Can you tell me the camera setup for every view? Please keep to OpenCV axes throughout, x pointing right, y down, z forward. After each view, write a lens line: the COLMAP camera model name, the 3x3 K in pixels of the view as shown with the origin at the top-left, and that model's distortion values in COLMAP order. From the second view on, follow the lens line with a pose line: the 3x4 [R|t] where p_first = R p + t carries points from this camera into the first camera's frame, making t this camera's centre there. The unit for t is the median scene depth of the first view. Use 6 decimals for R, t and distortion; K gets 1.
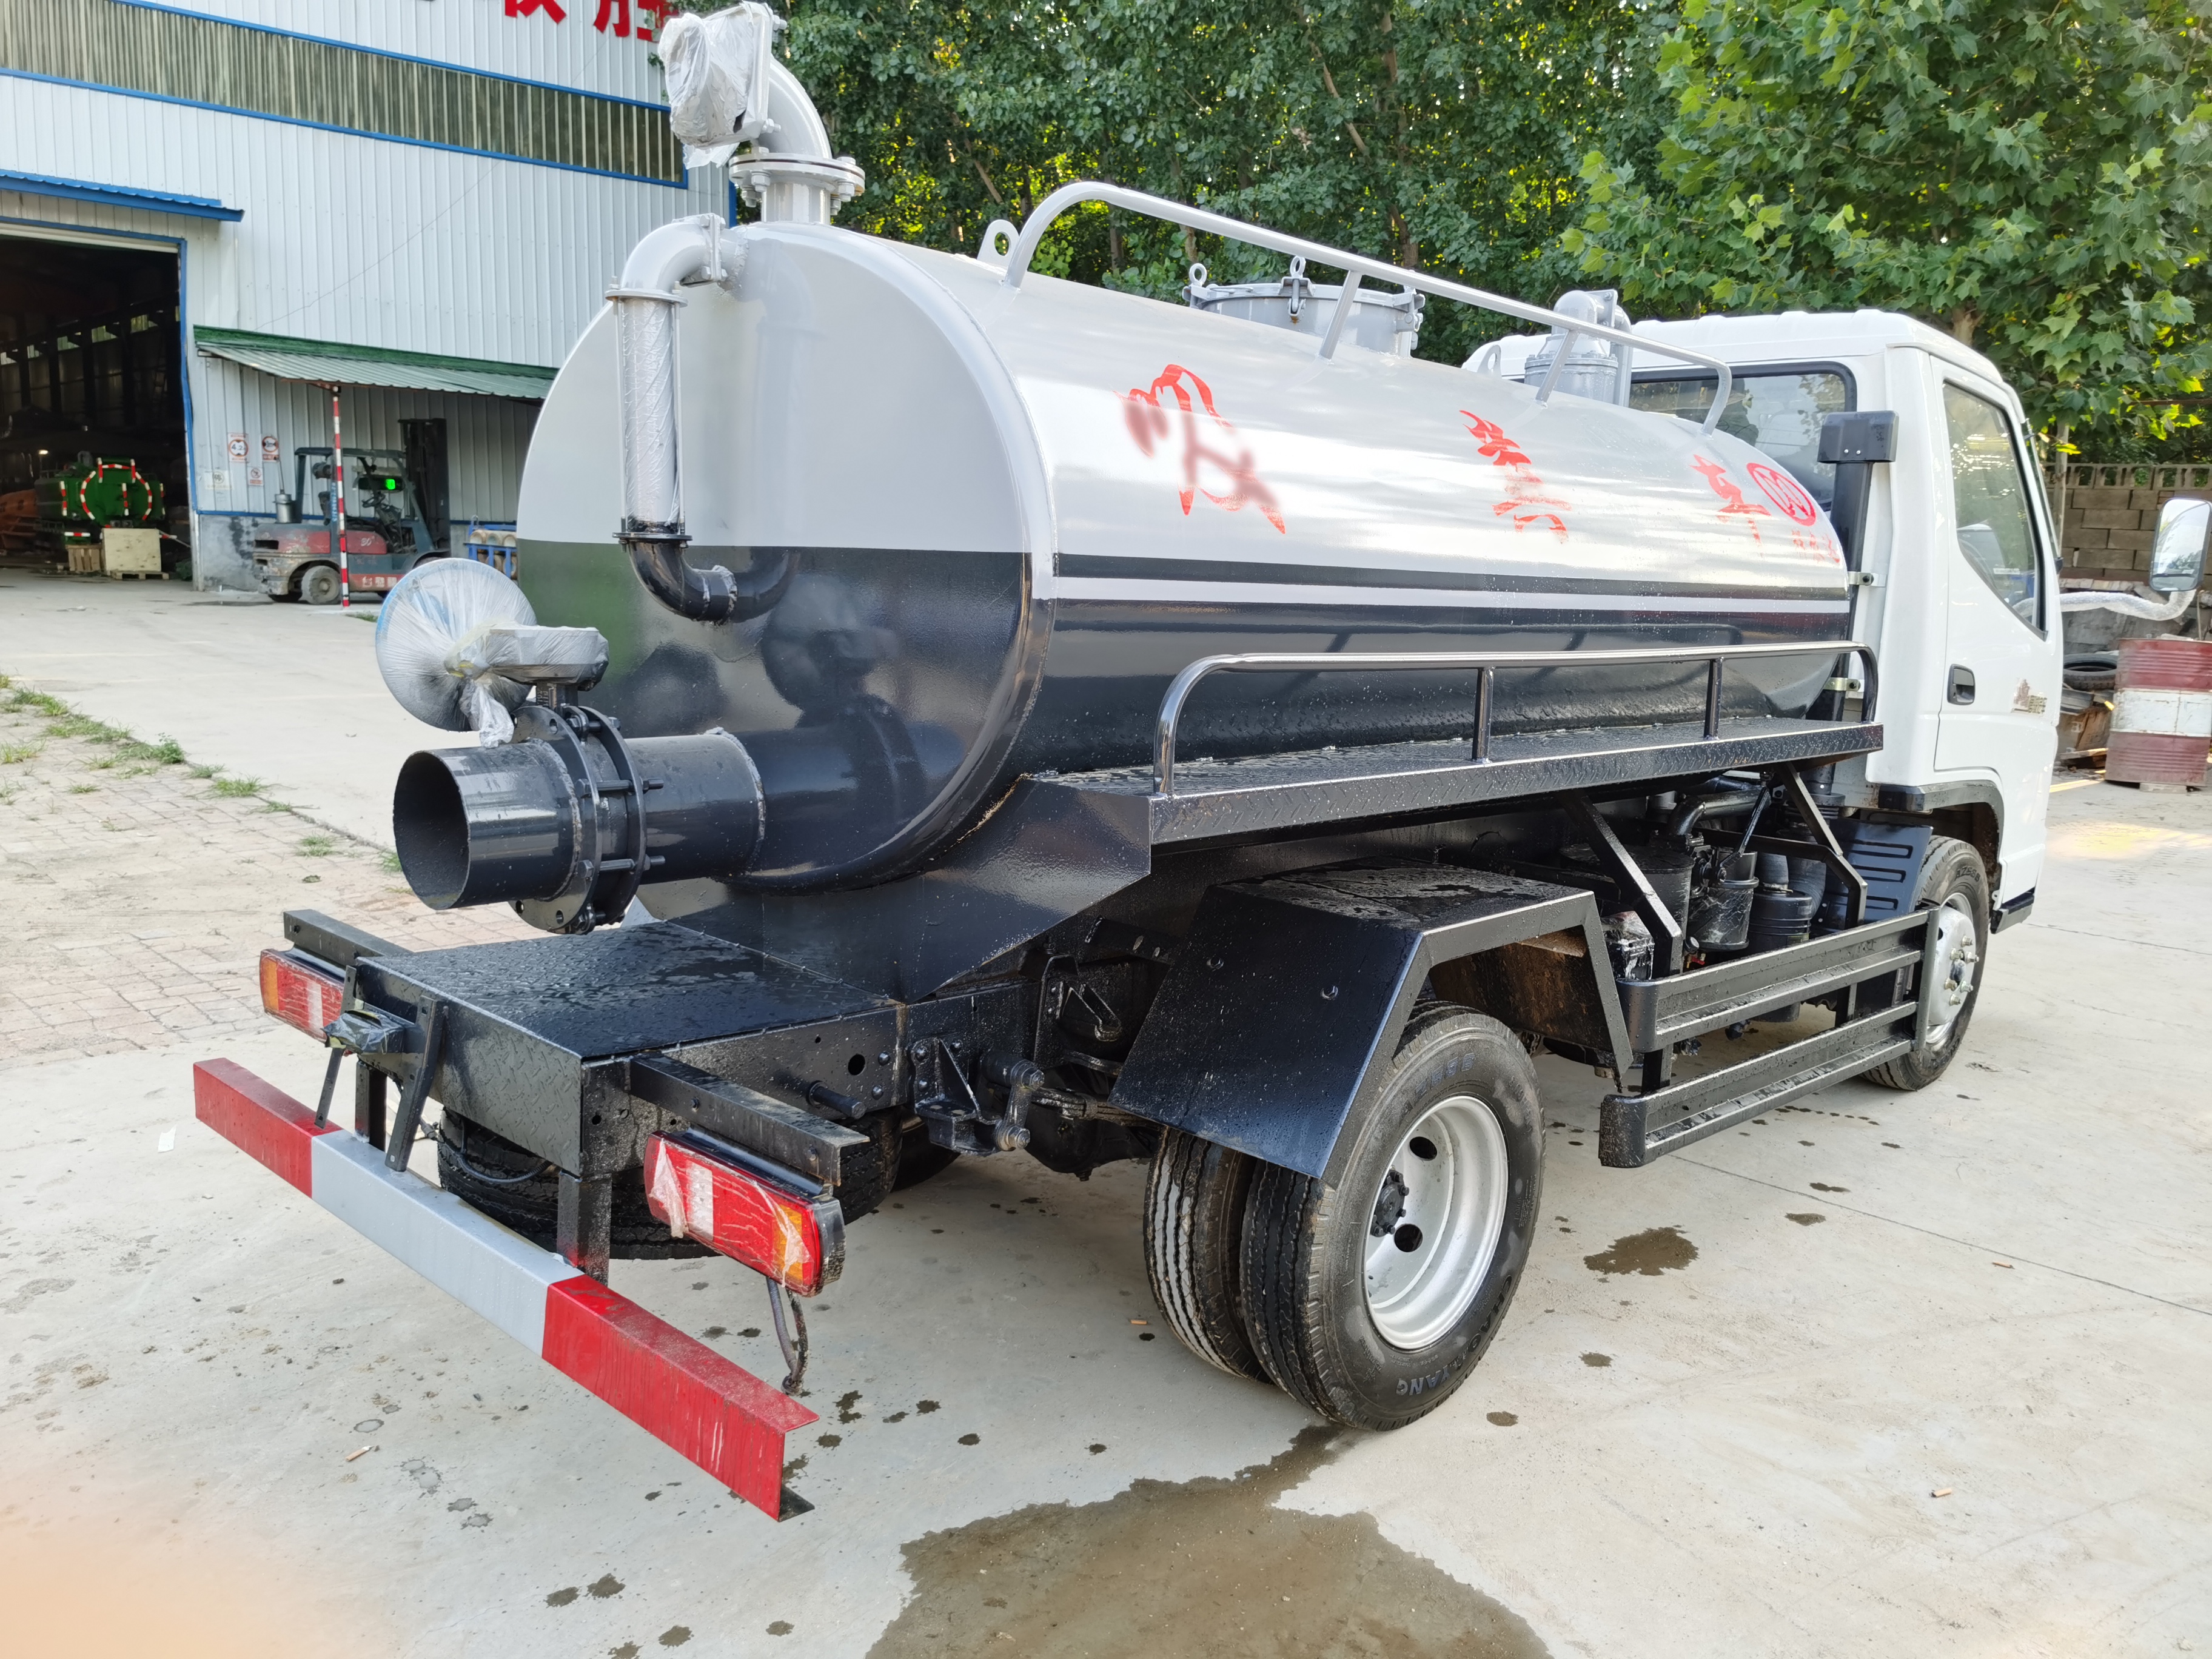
lens RADIAL K [[1704.4, 0, 1106.0], [0, 1704.4, 829.5], [0, 0, 1]] dist [0.110246, -0.182228]
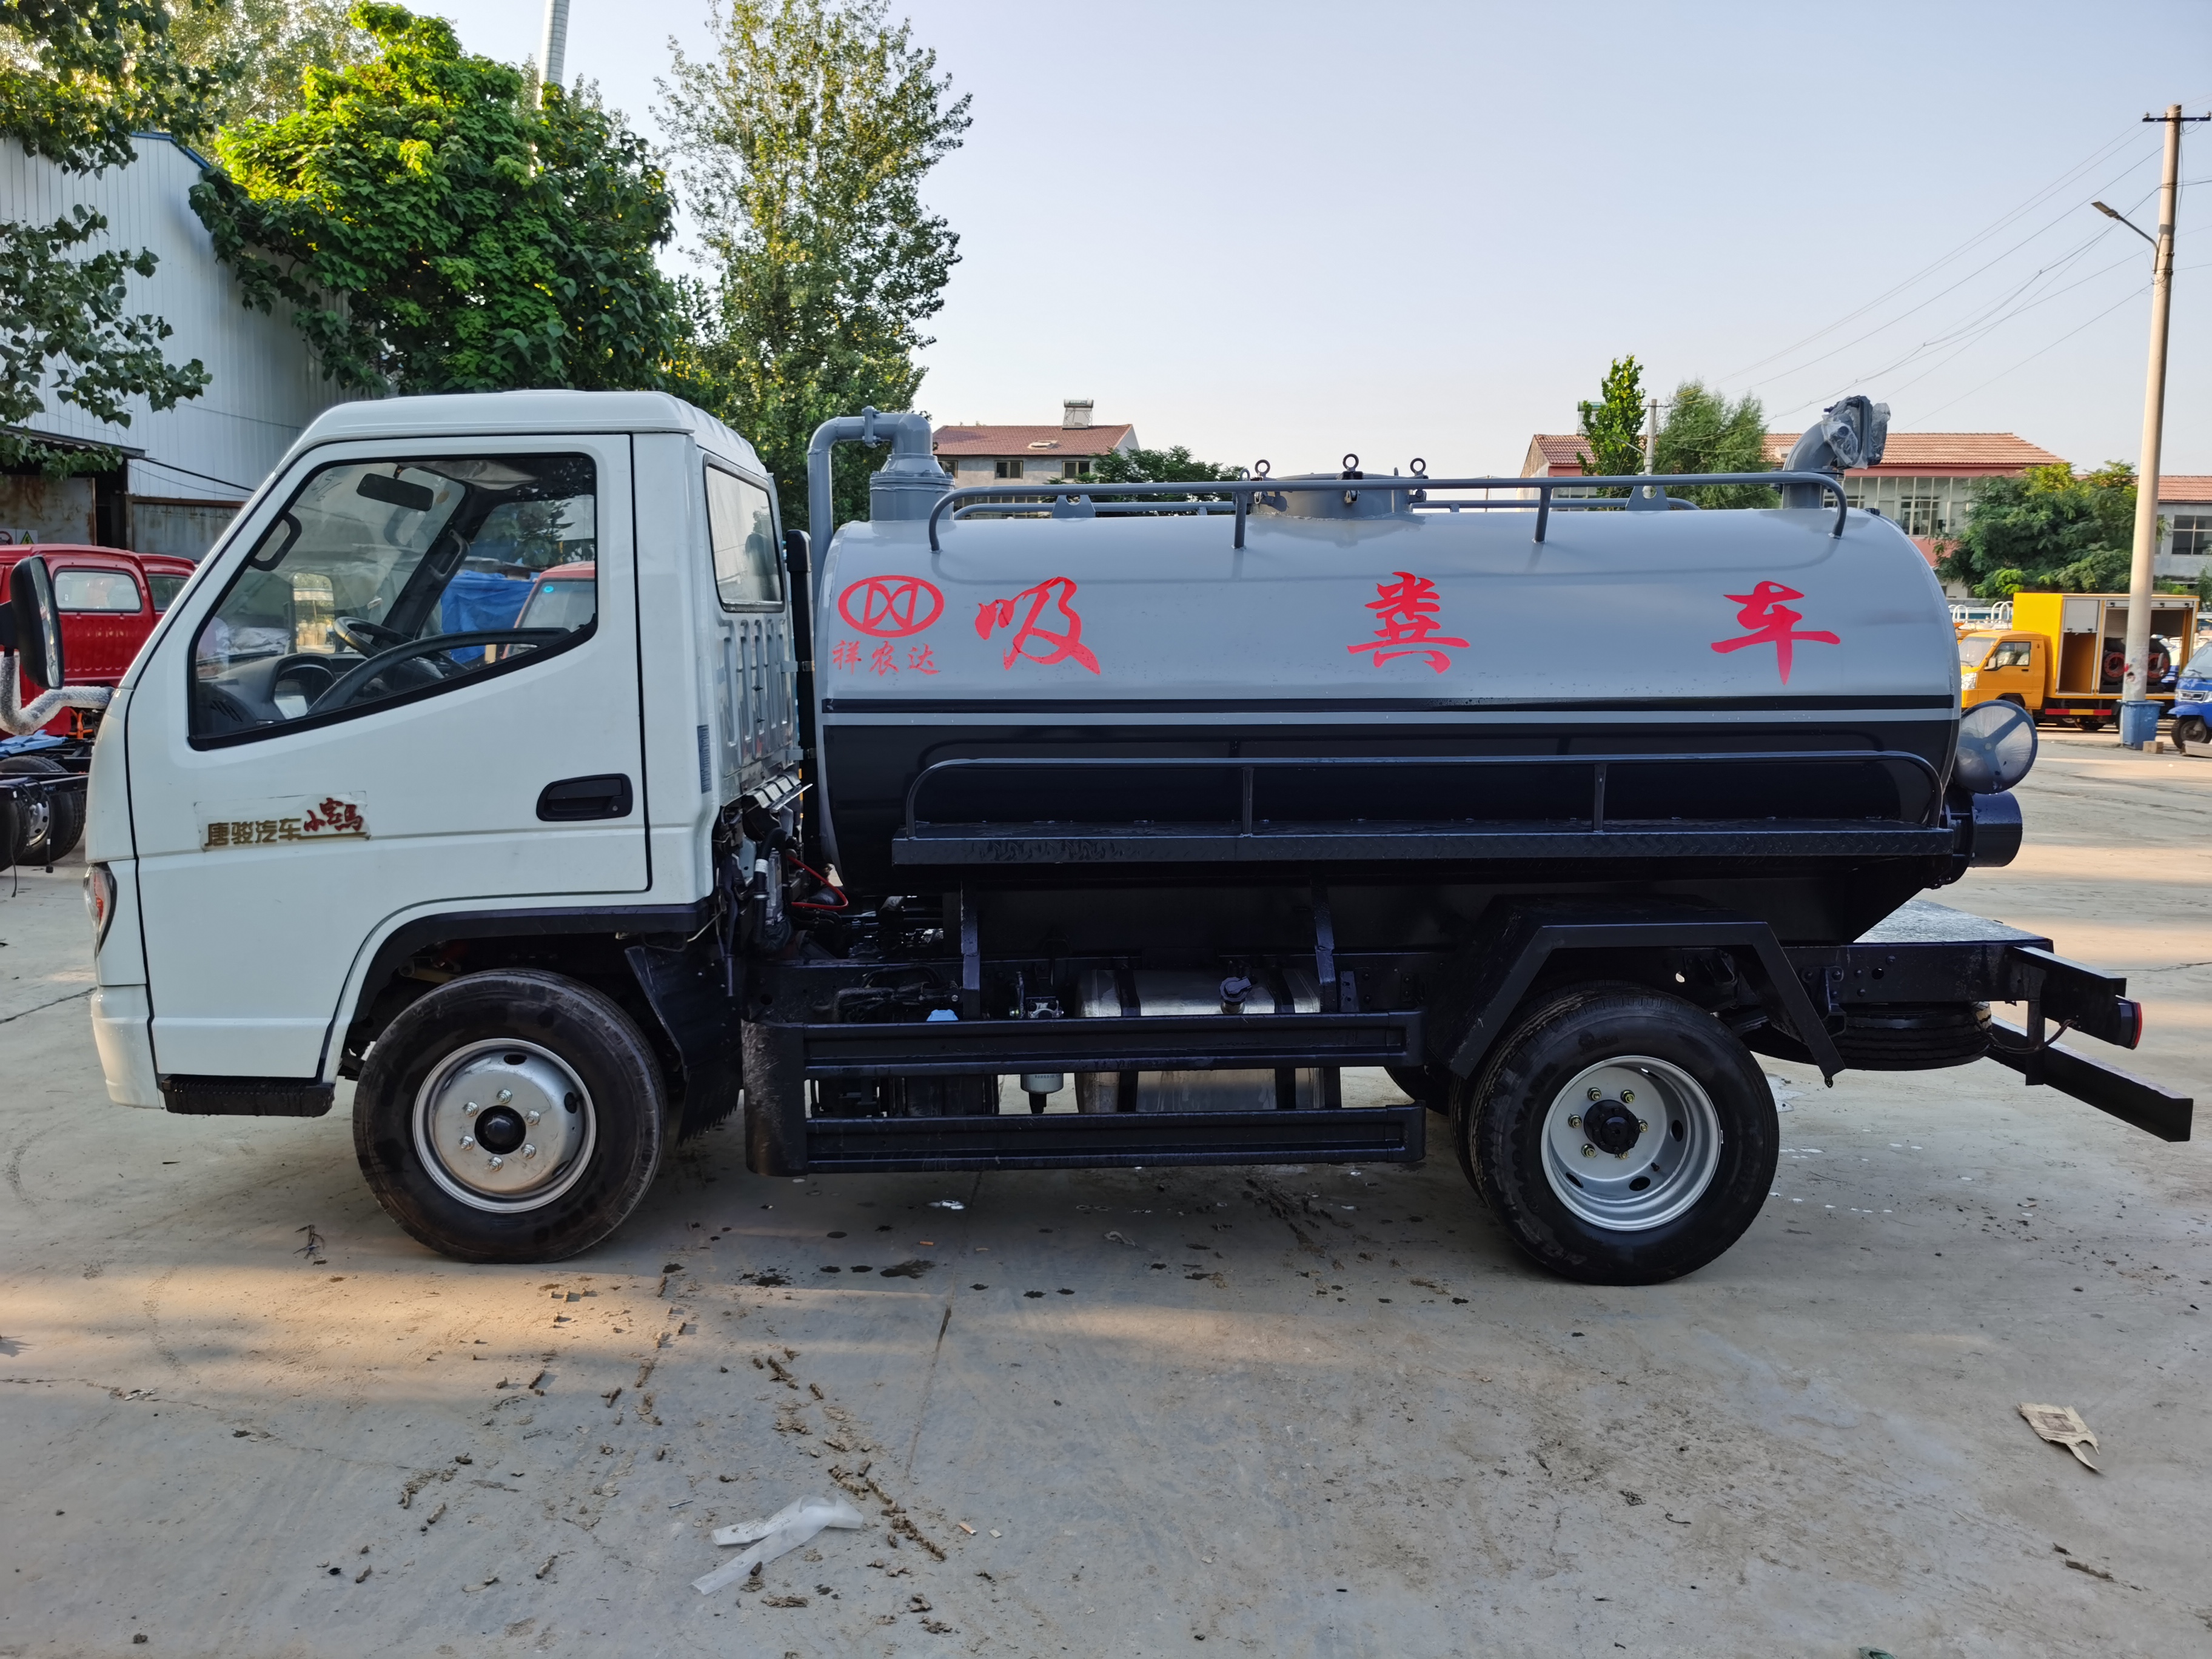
lens RADIAL K [[1701.7, 0, 1106.0], [0, 1701.7, 829.5], [0, 0, 1]] dist [0.071209, -0.099739]
pose [[-0.706968, -0.125907, 0.695948, -0.152750], [0.078641, 0.963929, 0.254275, -0.086049], [-0.702860, 0.234494, -0.671566, 0.446859]]
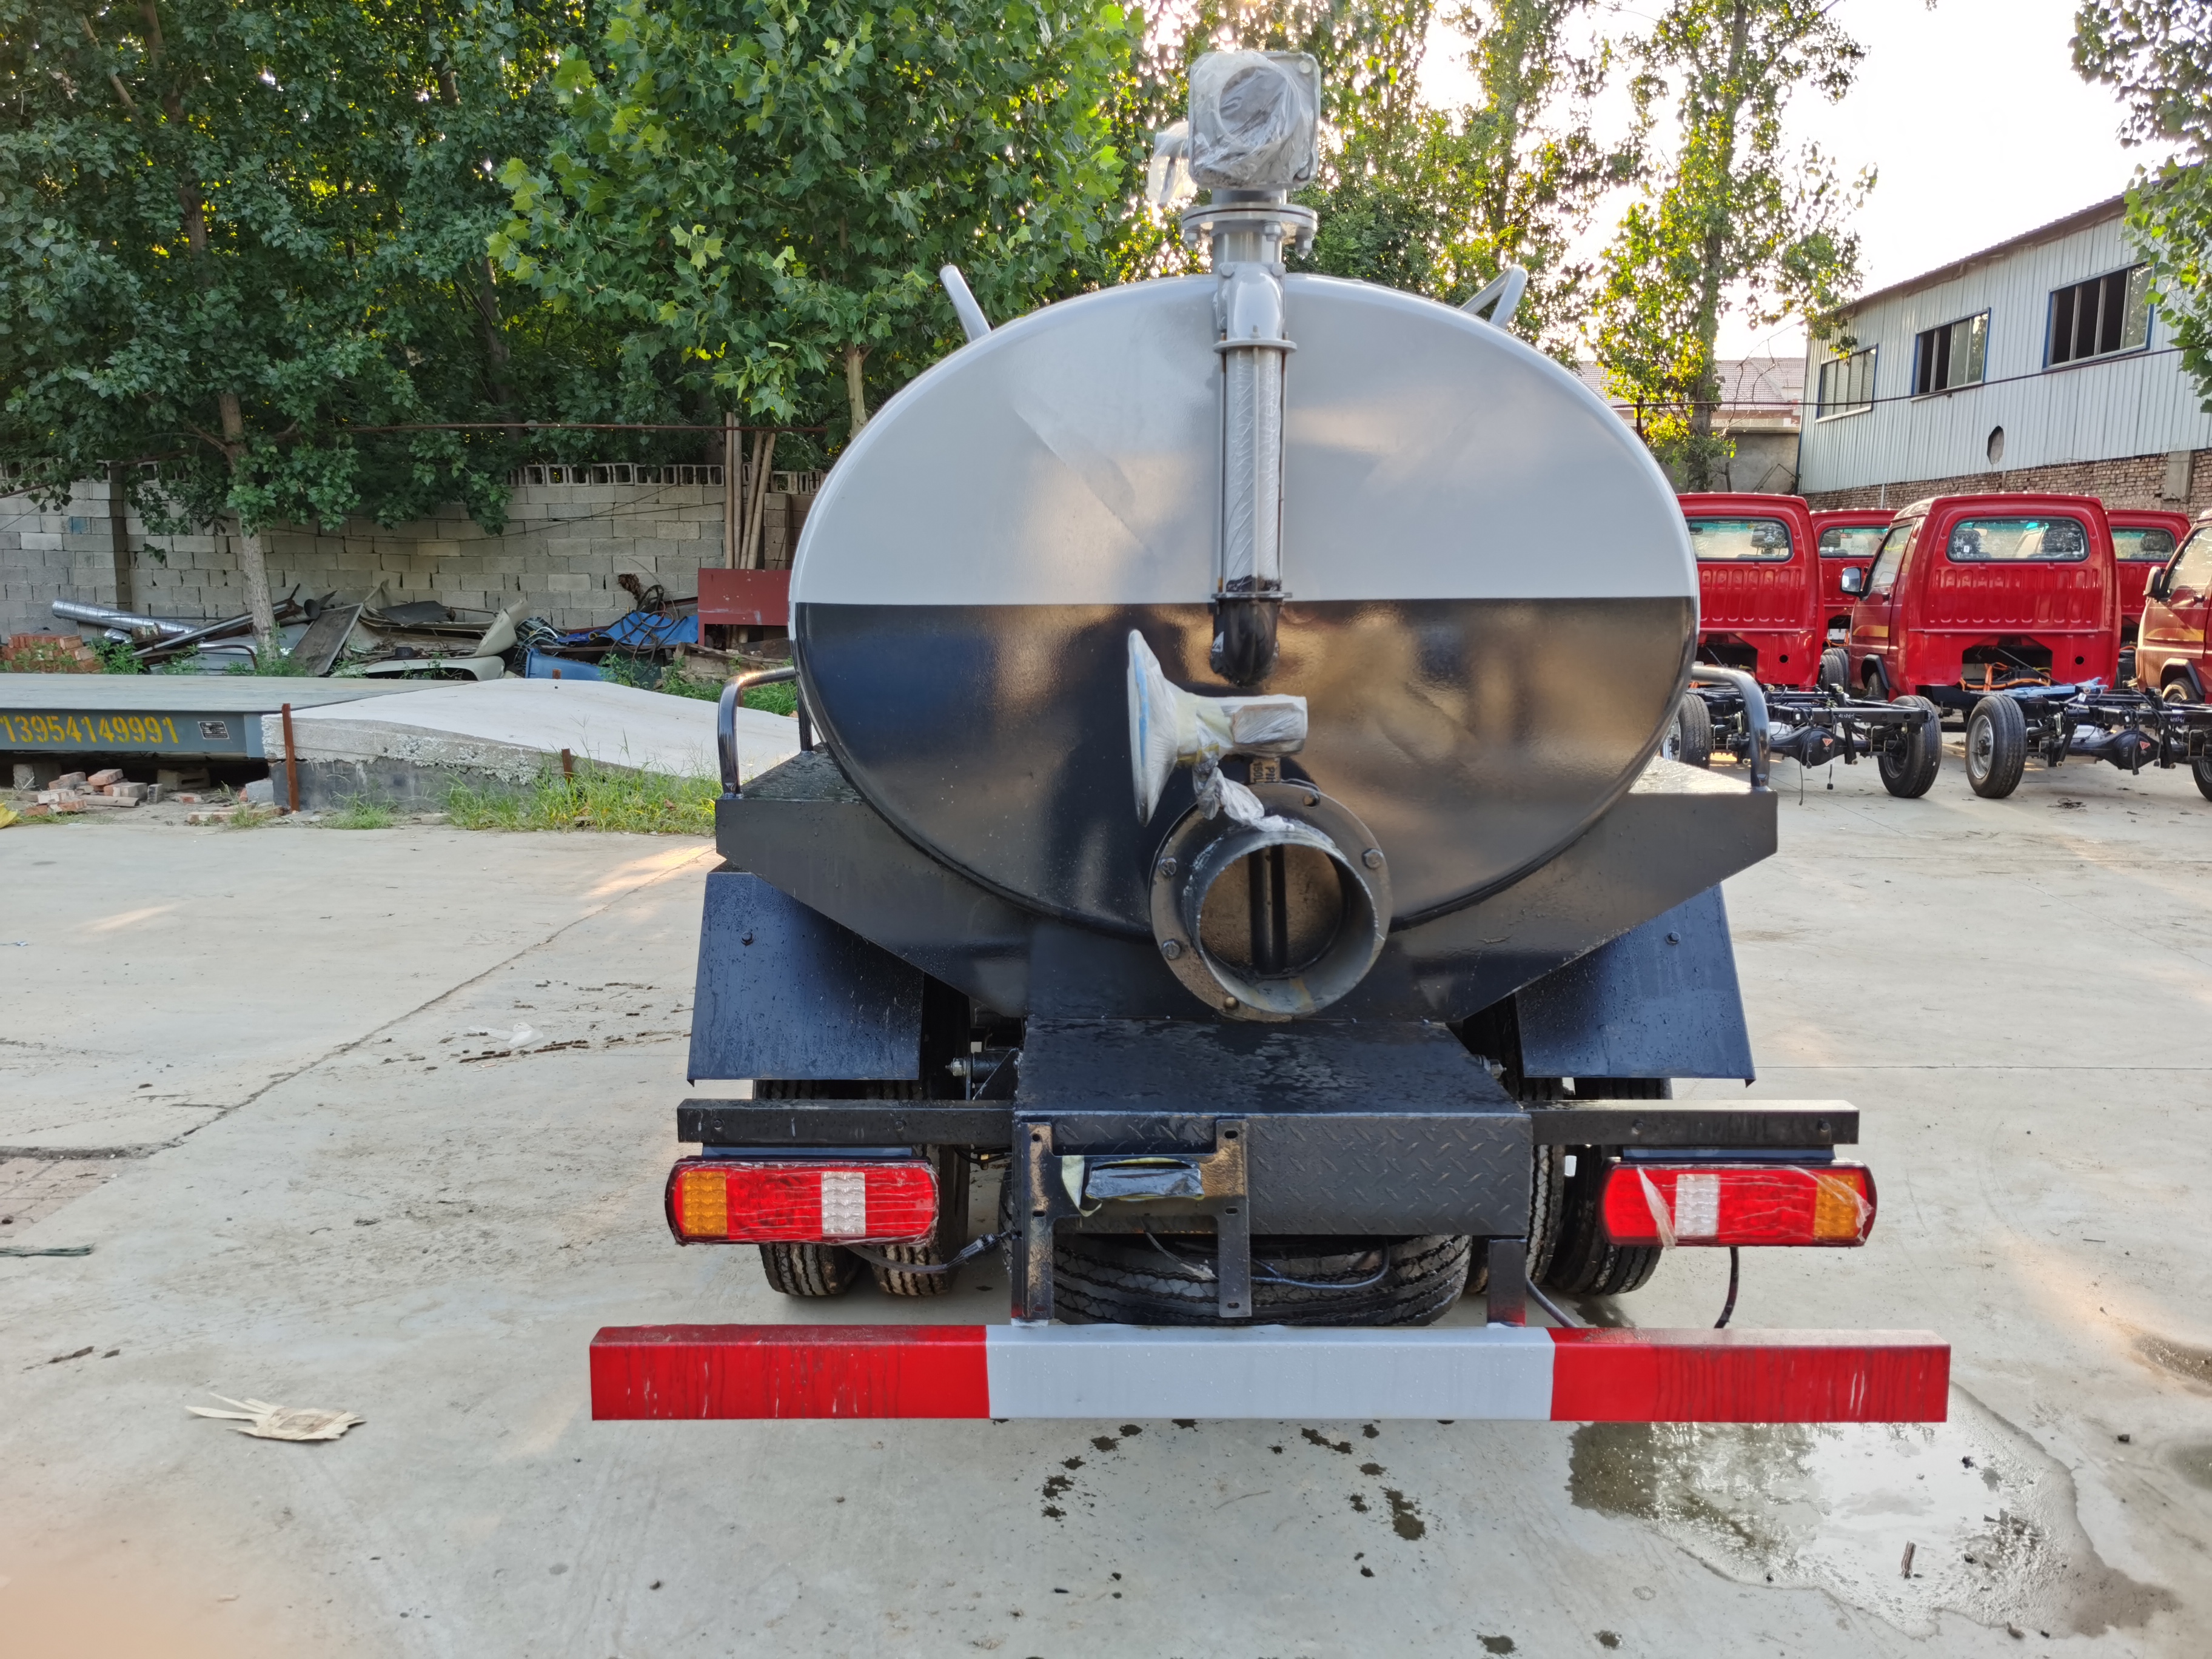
lens RADIAL K [[1701.7, 0, 1106.0], [0, 1701.7, 829.5], [0, 0, 1]] dist [0.071209, -0.099739]
pose [[0.712380, -0.134014, 0.688880, -0.153829], [0.134115, 0.989504, 0.053807, -0.015760], [-0.688860, 0.054058, 0.722876, 0.059877]]
